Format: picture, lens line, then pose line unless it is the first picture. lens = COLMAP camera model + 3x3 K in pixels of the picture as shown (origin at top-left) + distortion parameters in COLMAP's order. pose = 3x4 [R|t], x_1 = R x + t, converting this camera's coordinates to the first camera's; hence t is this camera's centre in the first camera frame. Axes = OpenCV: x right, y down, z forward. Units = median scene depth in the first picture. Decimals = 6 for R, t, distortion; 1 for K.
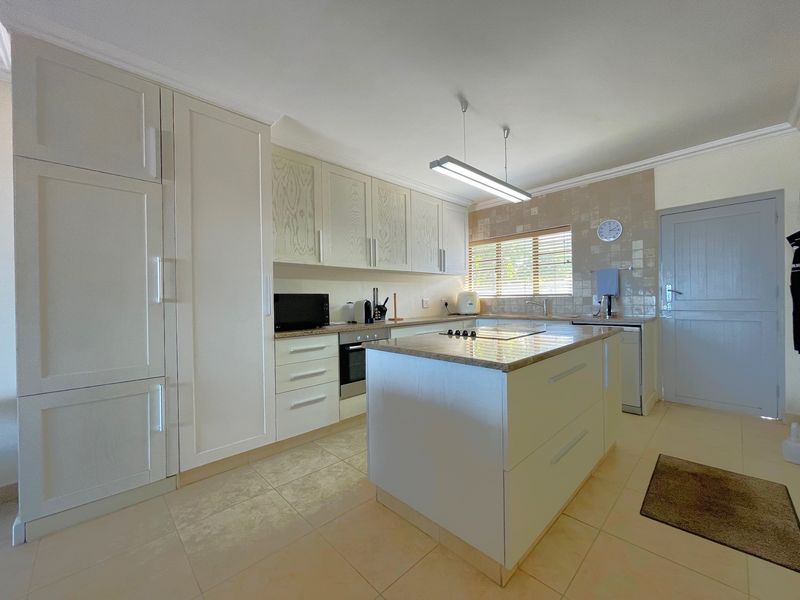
lens RADIAL K [[324.0, 0, 394.0], [0, 324.0, 299.4], [0, 0, 1]] dist [0.000533, -0.000042]
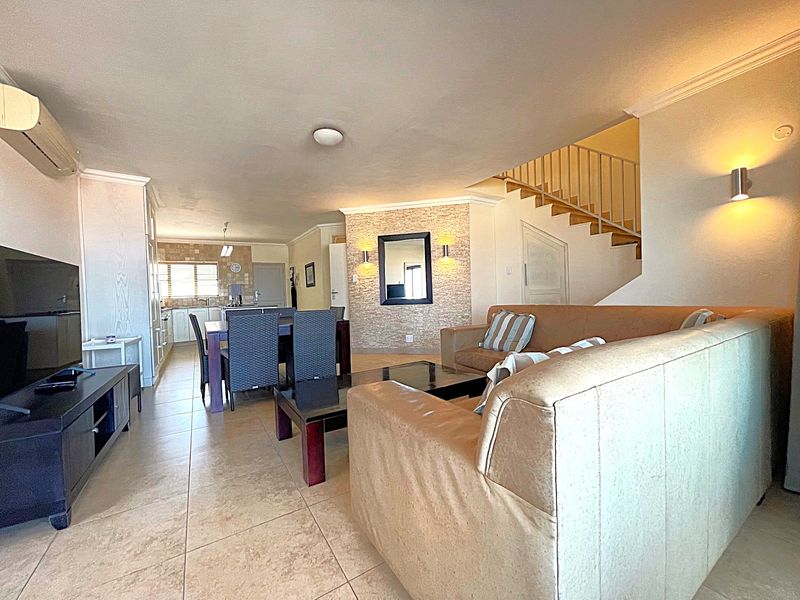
lens RADIAL K [[324.0, 0, 395.6], [0, 324.0, 299.7], [0, 0, 1]] dist [0.000533, -0.000042]
pose [[0.195588, -0.004956, 0.980674, -1.389490], [0.039436, 0.999218, -0.002816, 0.068680], [-0.979893, 0.039225, 0.195631, -0.568504]]
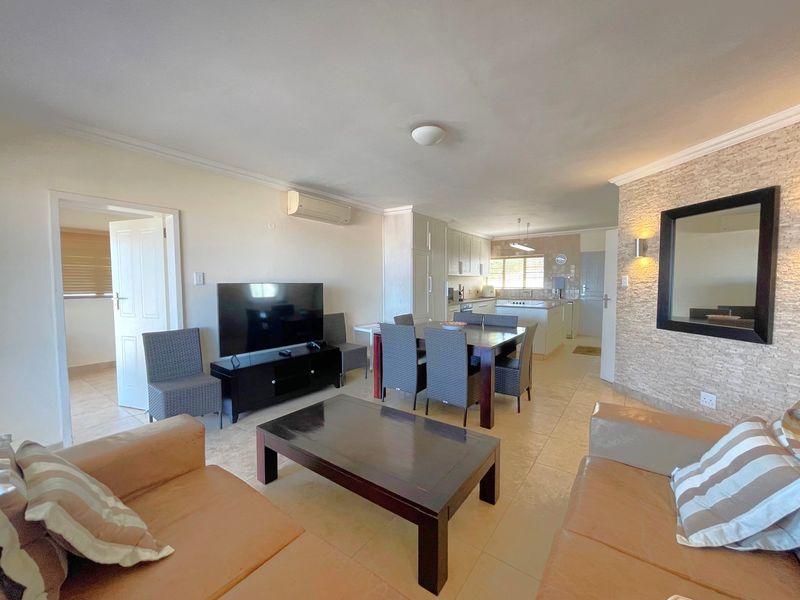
lens RADIAL K [[324.0, 0, 395.8], [0, 324.0, 299.5], [0, 0, 1]] dist [0.000533, -0.000042]
pose [[0.984807, 0.005027, 0.173581, -0.805628], [-0.012745, 0.998977, 0.043377, -0.022387], [-0.173186, -0.044931, 0.983864, -0.961794]]
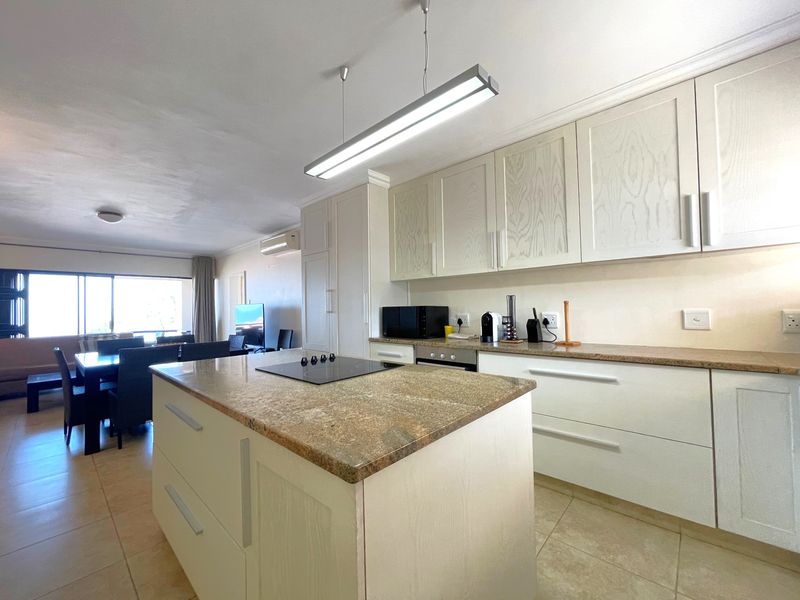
lens RADIAL K [[324.0, 0, 395.1], [0, 324.0, 302.0], [0, 0, 1]] dist [0.000533, -0.000042]
pose [[0.062984, -0.016676, -0.997875, 0.628552], [0.008258, 0.999835, -0.016188, -0.010987], [0.997980, -0.007221, 0.063112, 0.670261]]
